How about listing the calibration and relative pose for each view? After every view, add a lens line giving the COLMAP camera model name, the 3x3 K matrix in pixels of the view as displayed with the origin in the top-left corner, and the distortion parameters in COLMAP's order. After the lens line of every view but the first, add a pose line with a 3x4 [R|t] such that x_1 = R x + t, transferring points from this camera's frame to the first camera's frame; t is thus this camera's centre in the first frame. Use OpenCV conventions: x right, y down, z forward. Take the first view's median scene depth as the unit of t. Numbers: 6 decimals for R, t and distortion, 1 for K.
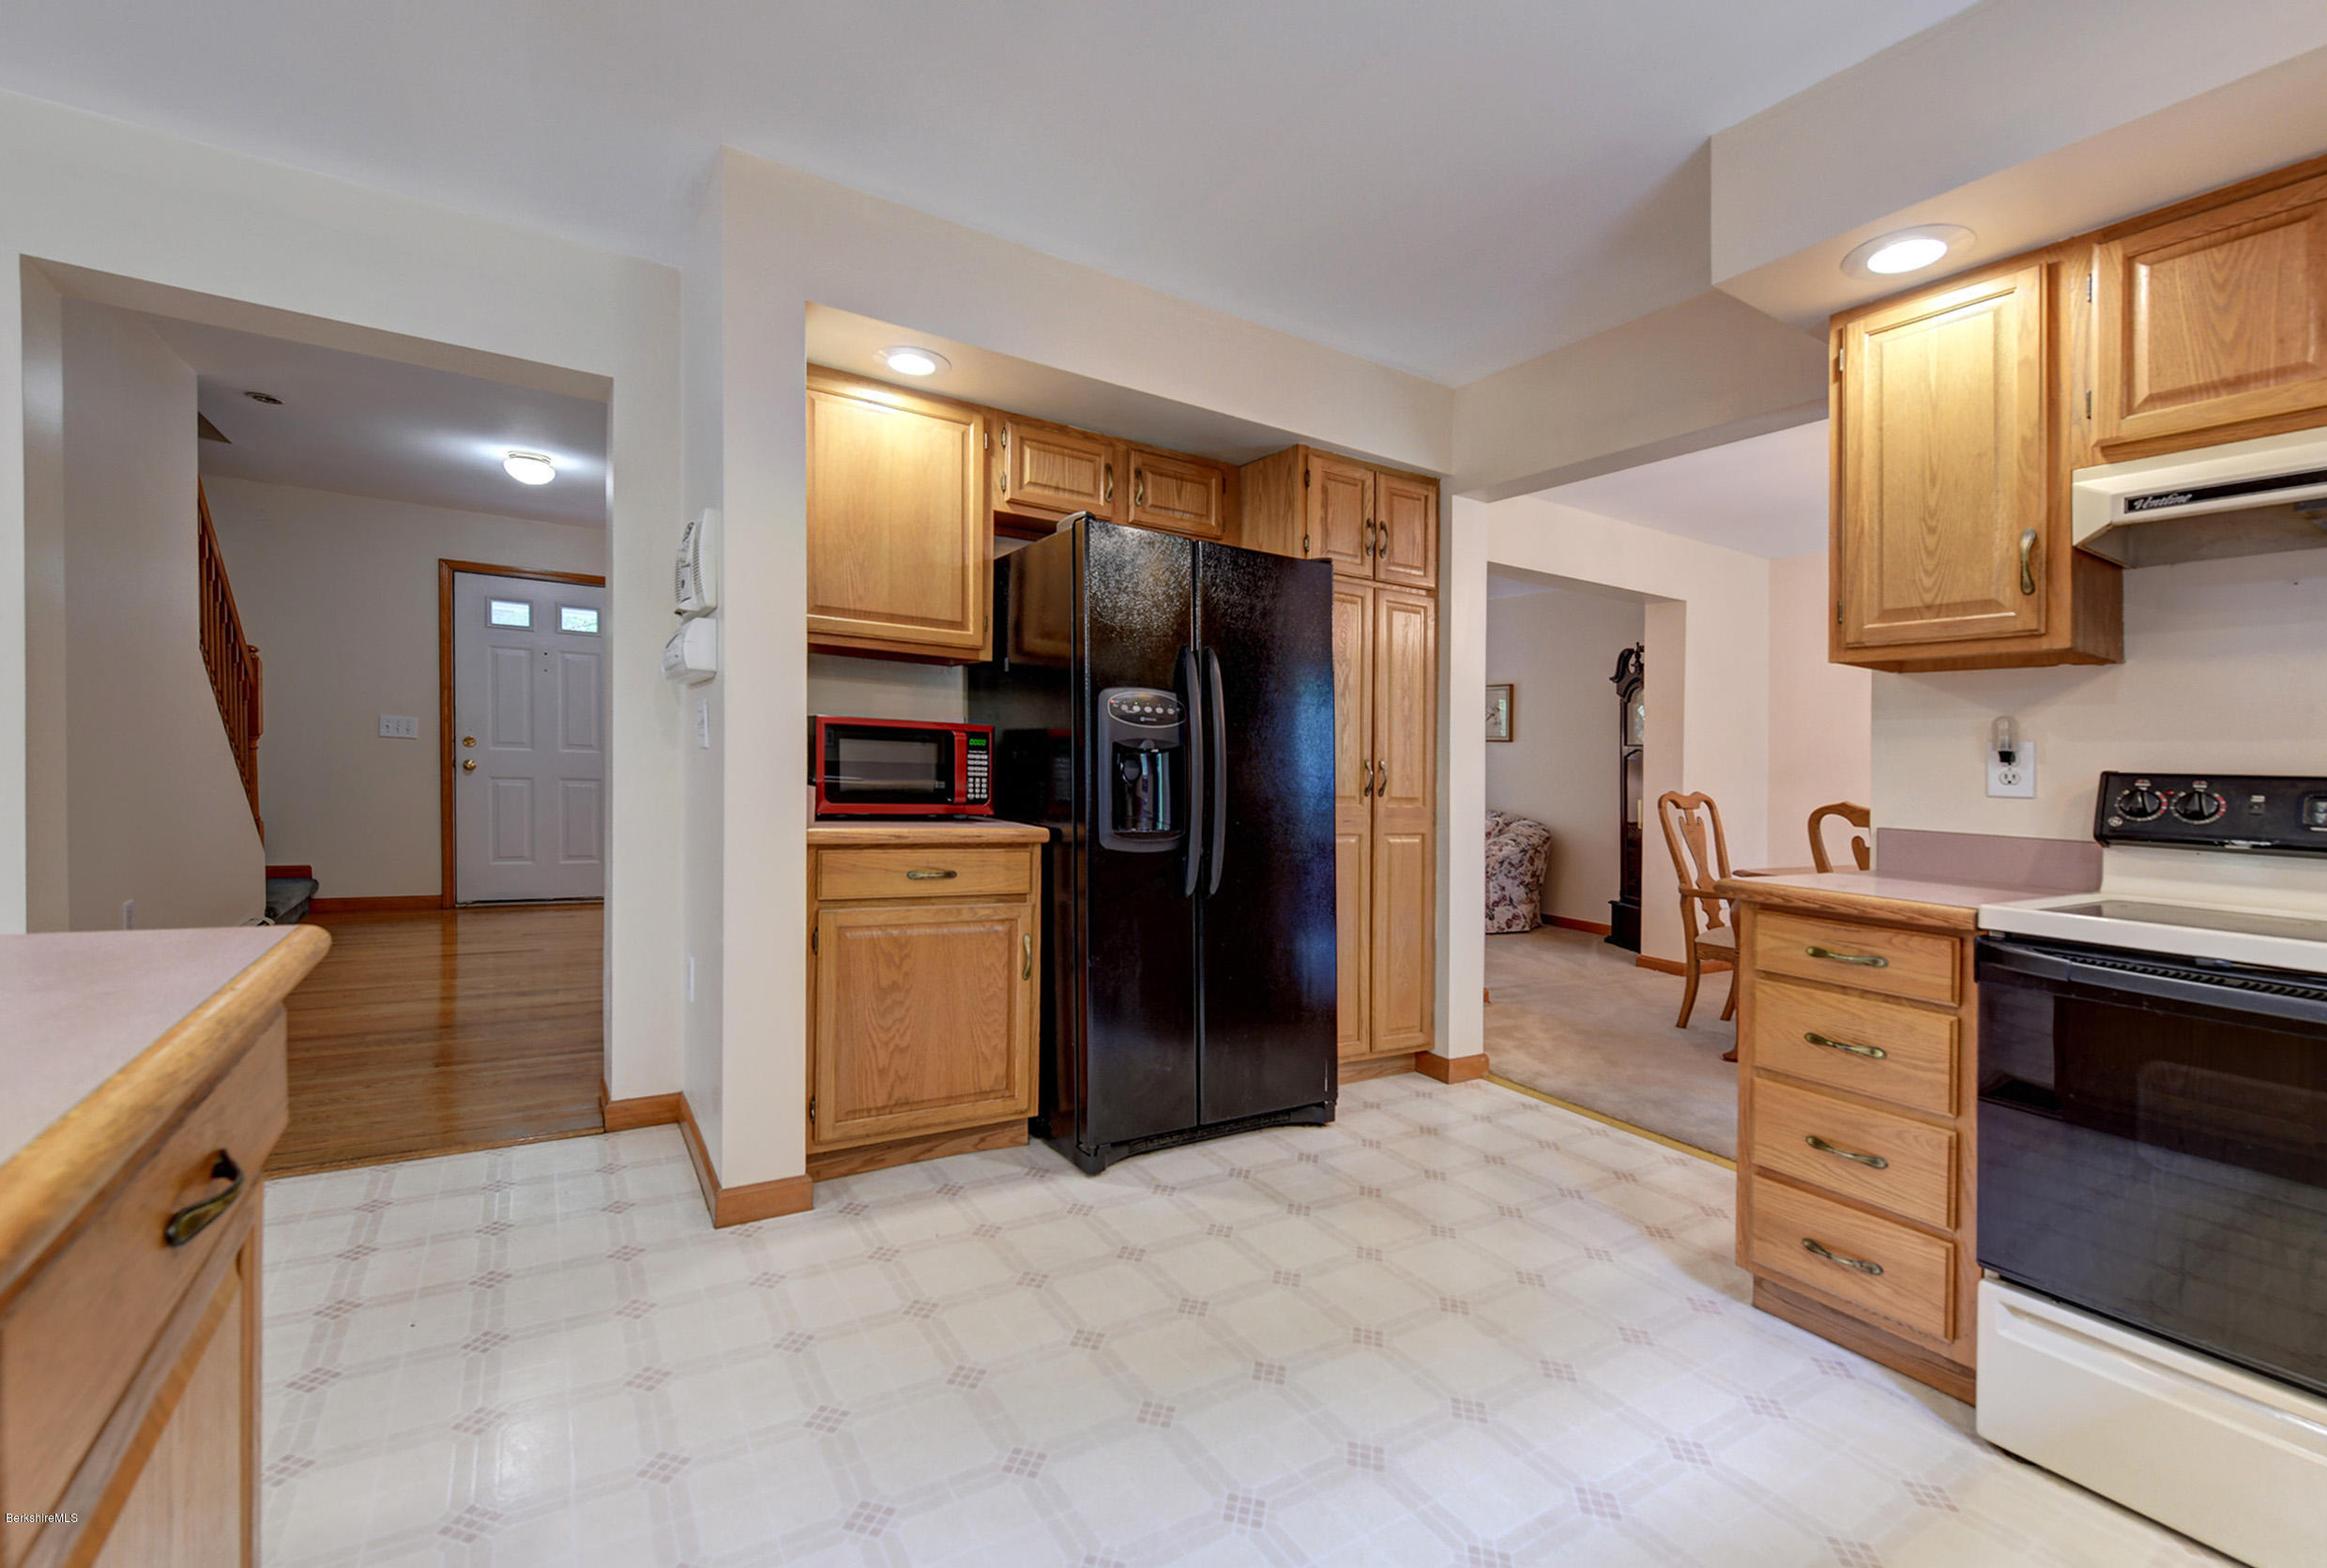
lens RADIAL K [[934.5, 0, 1163.3], [0, 934.5, 790.3], [0, 0, 1]] dist [0.001571, -0.002248]
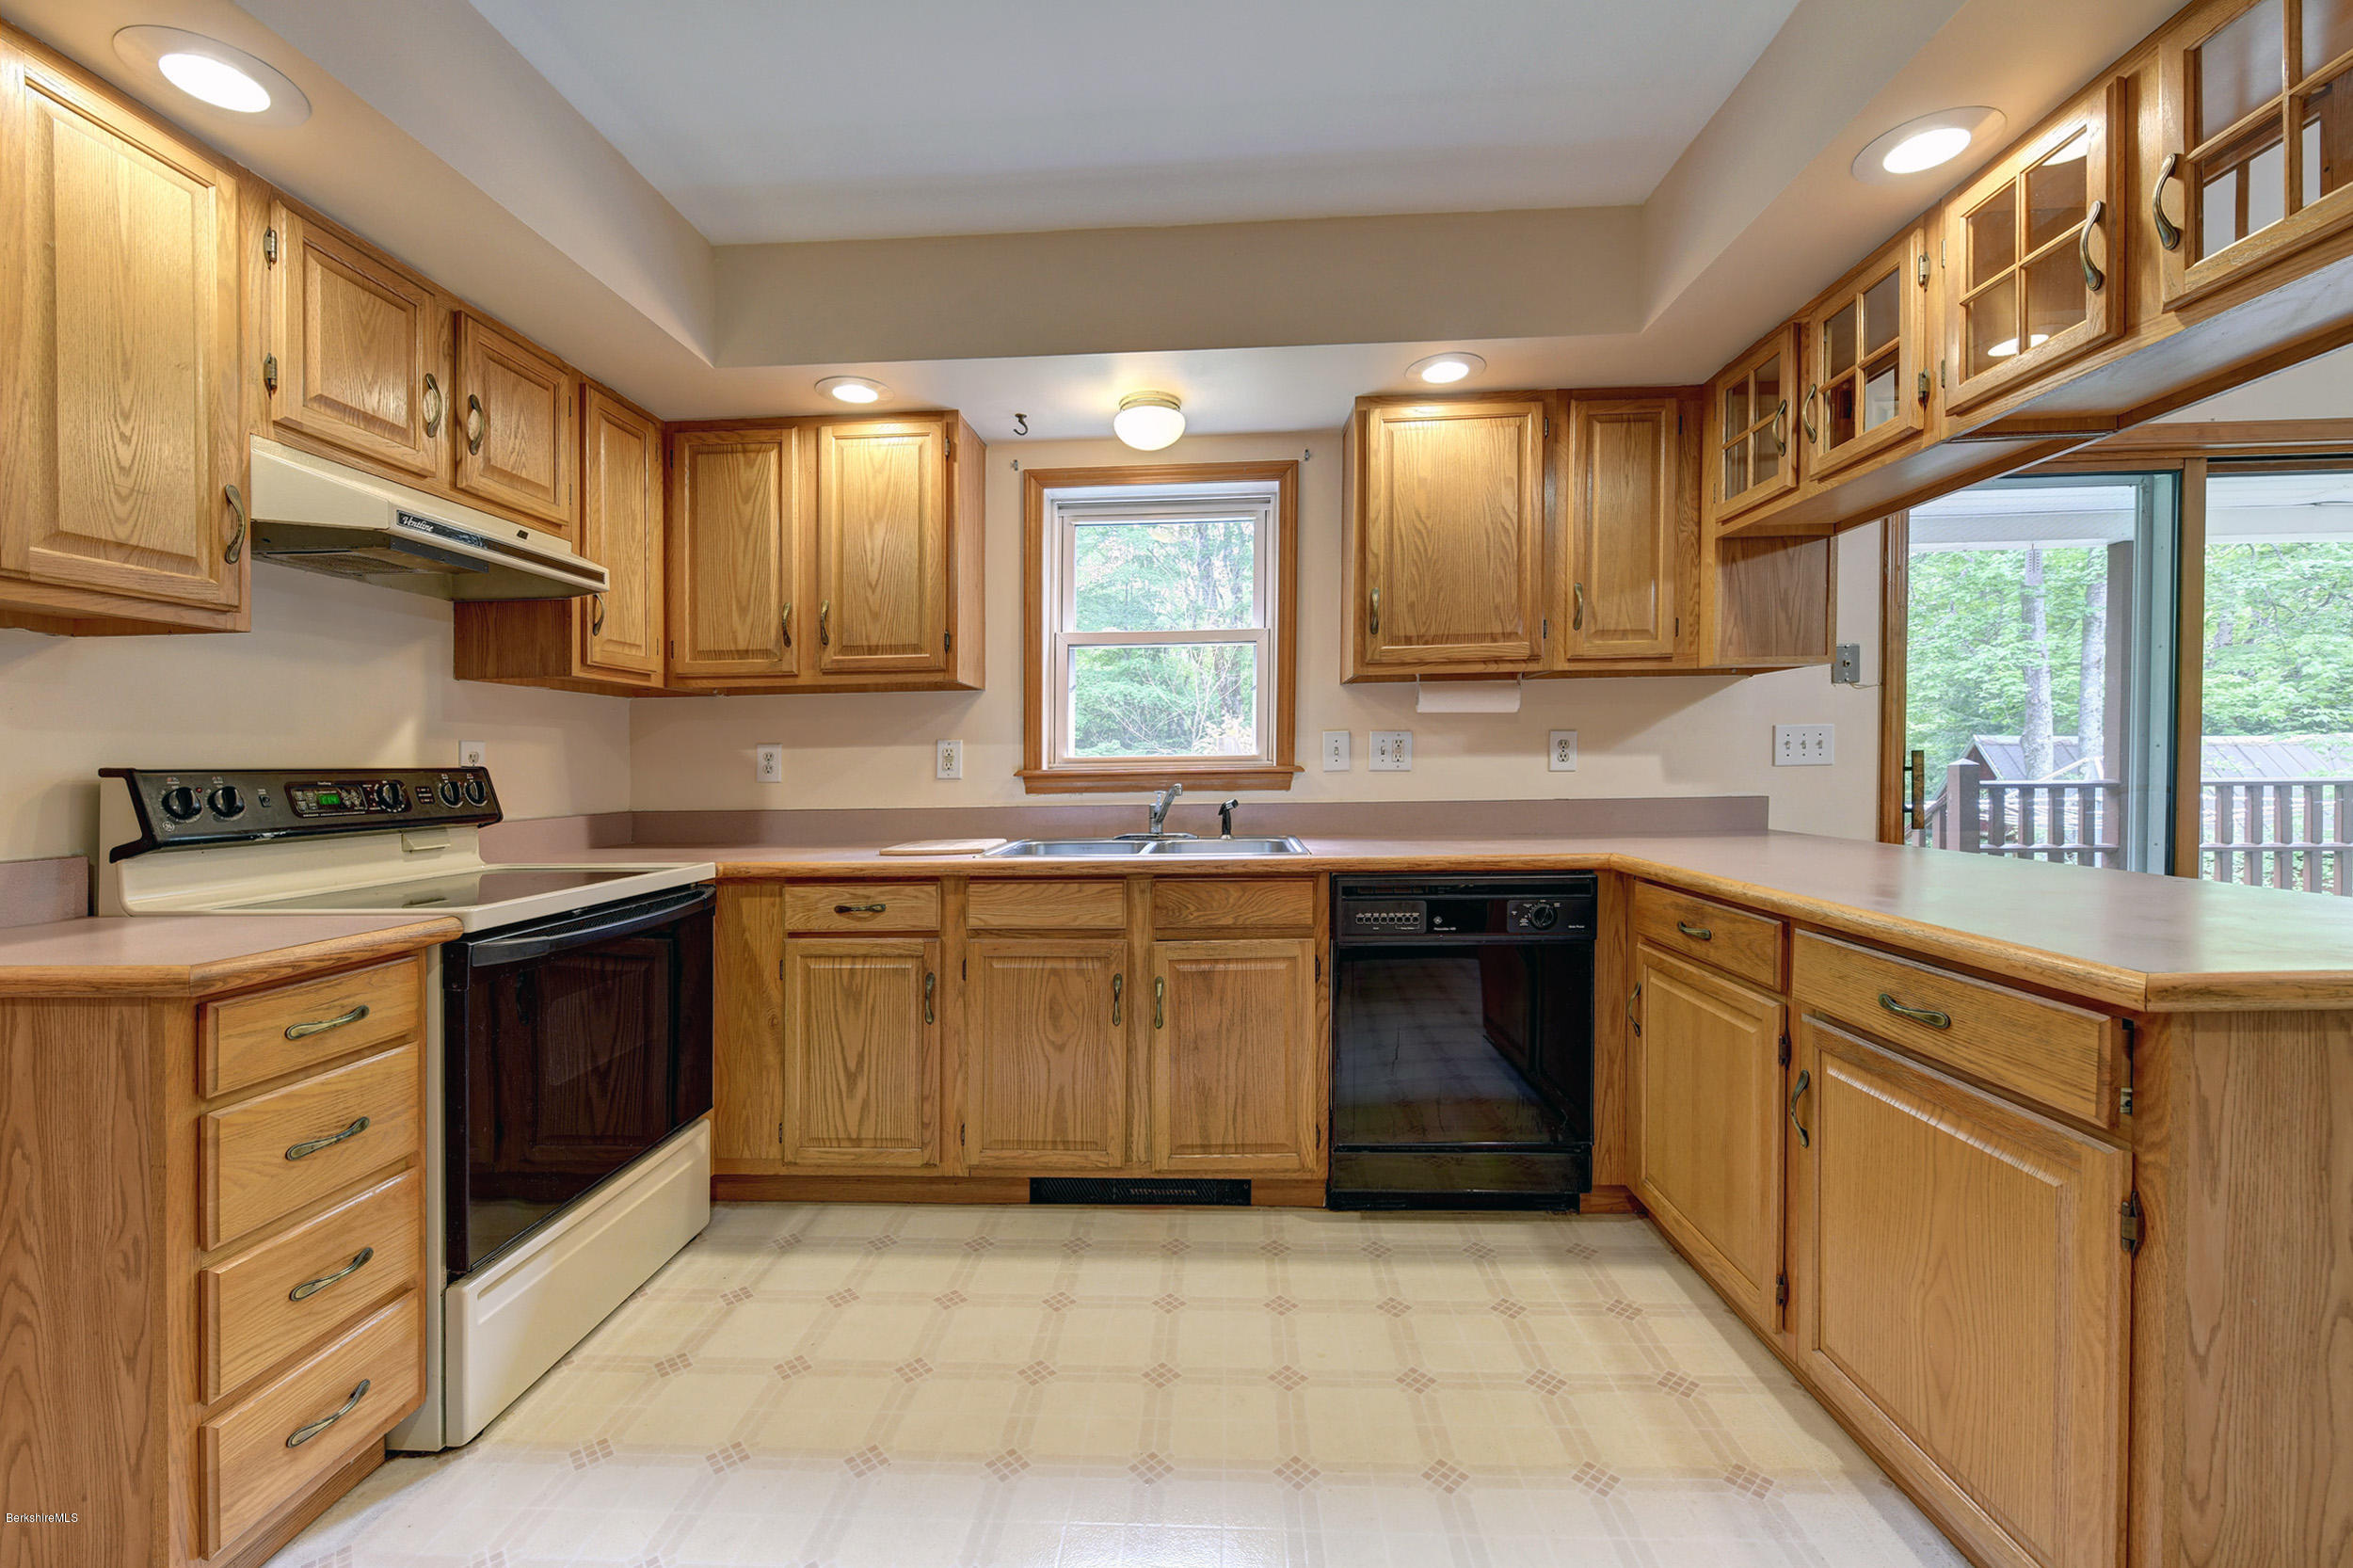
lens RADIAL K [[944.9, 0, 1208.2], [0, 944.9, 785.4], [0, 0, 1]] dist [0.001571, -0.002248]
pose [[-0.825345, -0.030325, 0.563814, -0.256032], [0.002139, 0.998382, 0.056829, -0.049150], [-0.564625, 0.048110, -0.823944, 1.067338]]
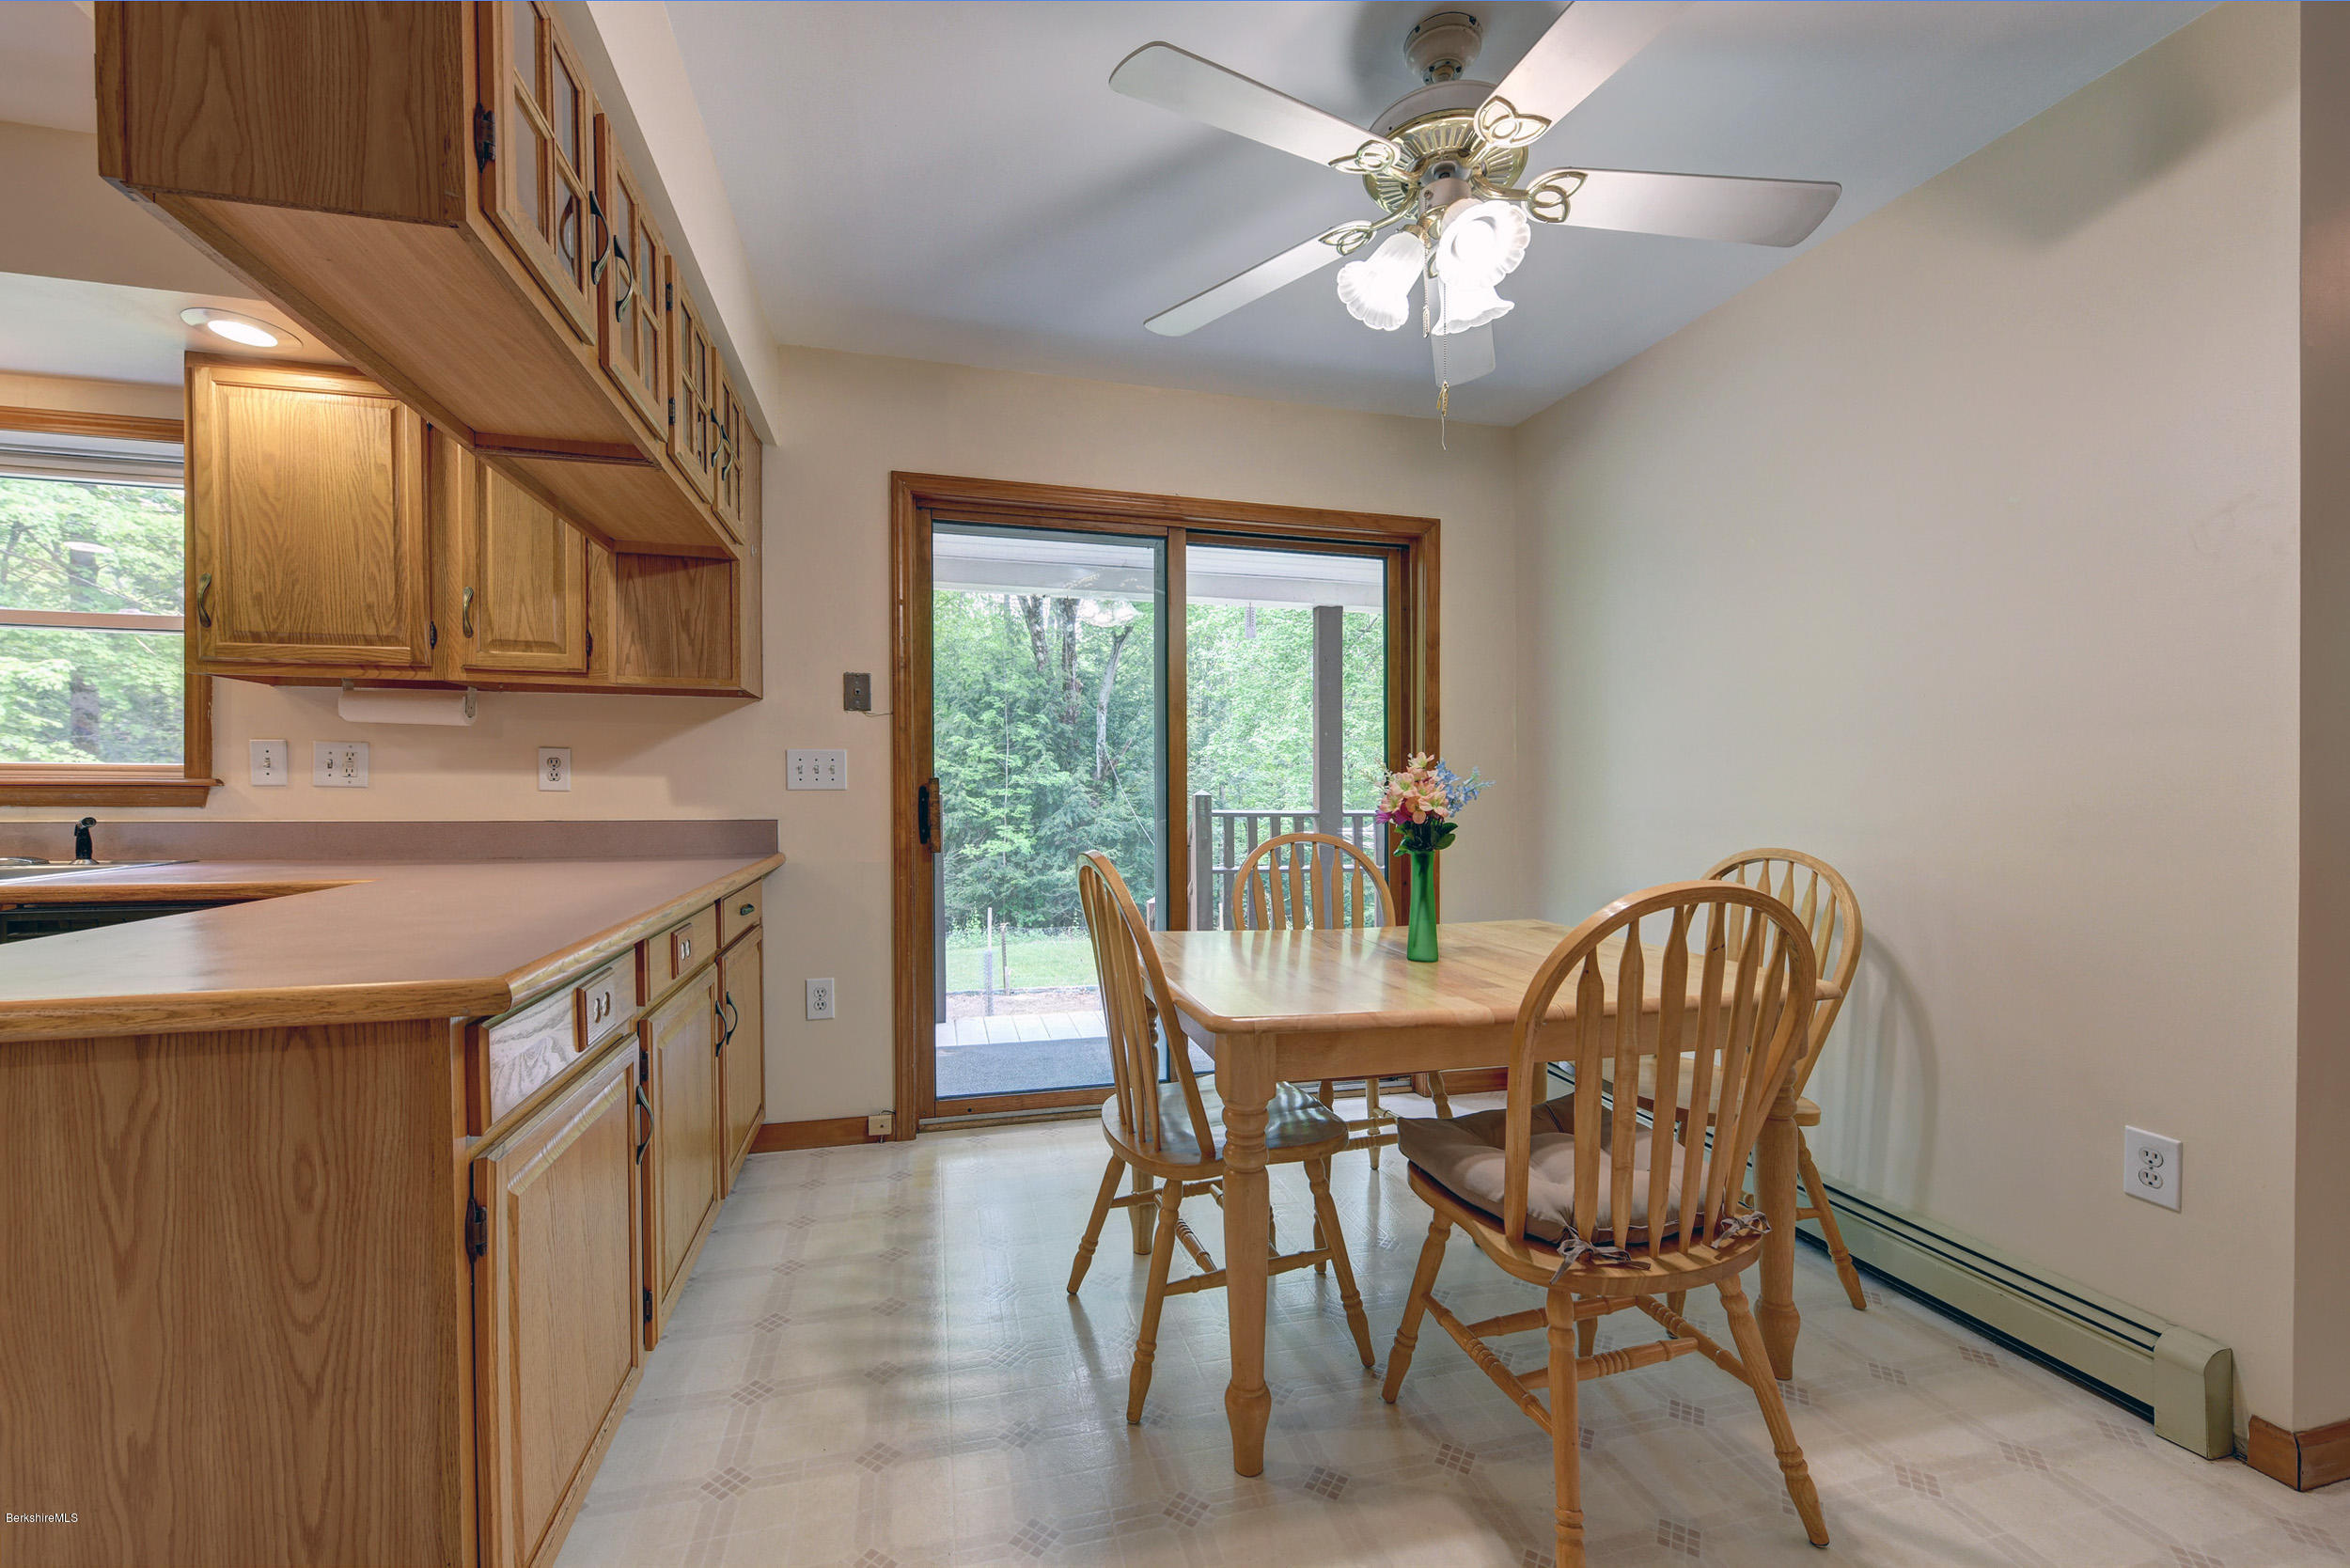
lens RADIAL K [[943.7, 0, 1178.9], [0, 943.7, 804.8], [0, 0, 1]] dist [0.001571, -0.002248]
pose [[-0.956357, -0.042101, 0.289153, -1.137804], [-0.029609, 0.998435, 0.047445, -0.059078], [-0.290698, 0.036812, -0.956106, 0.604448]]
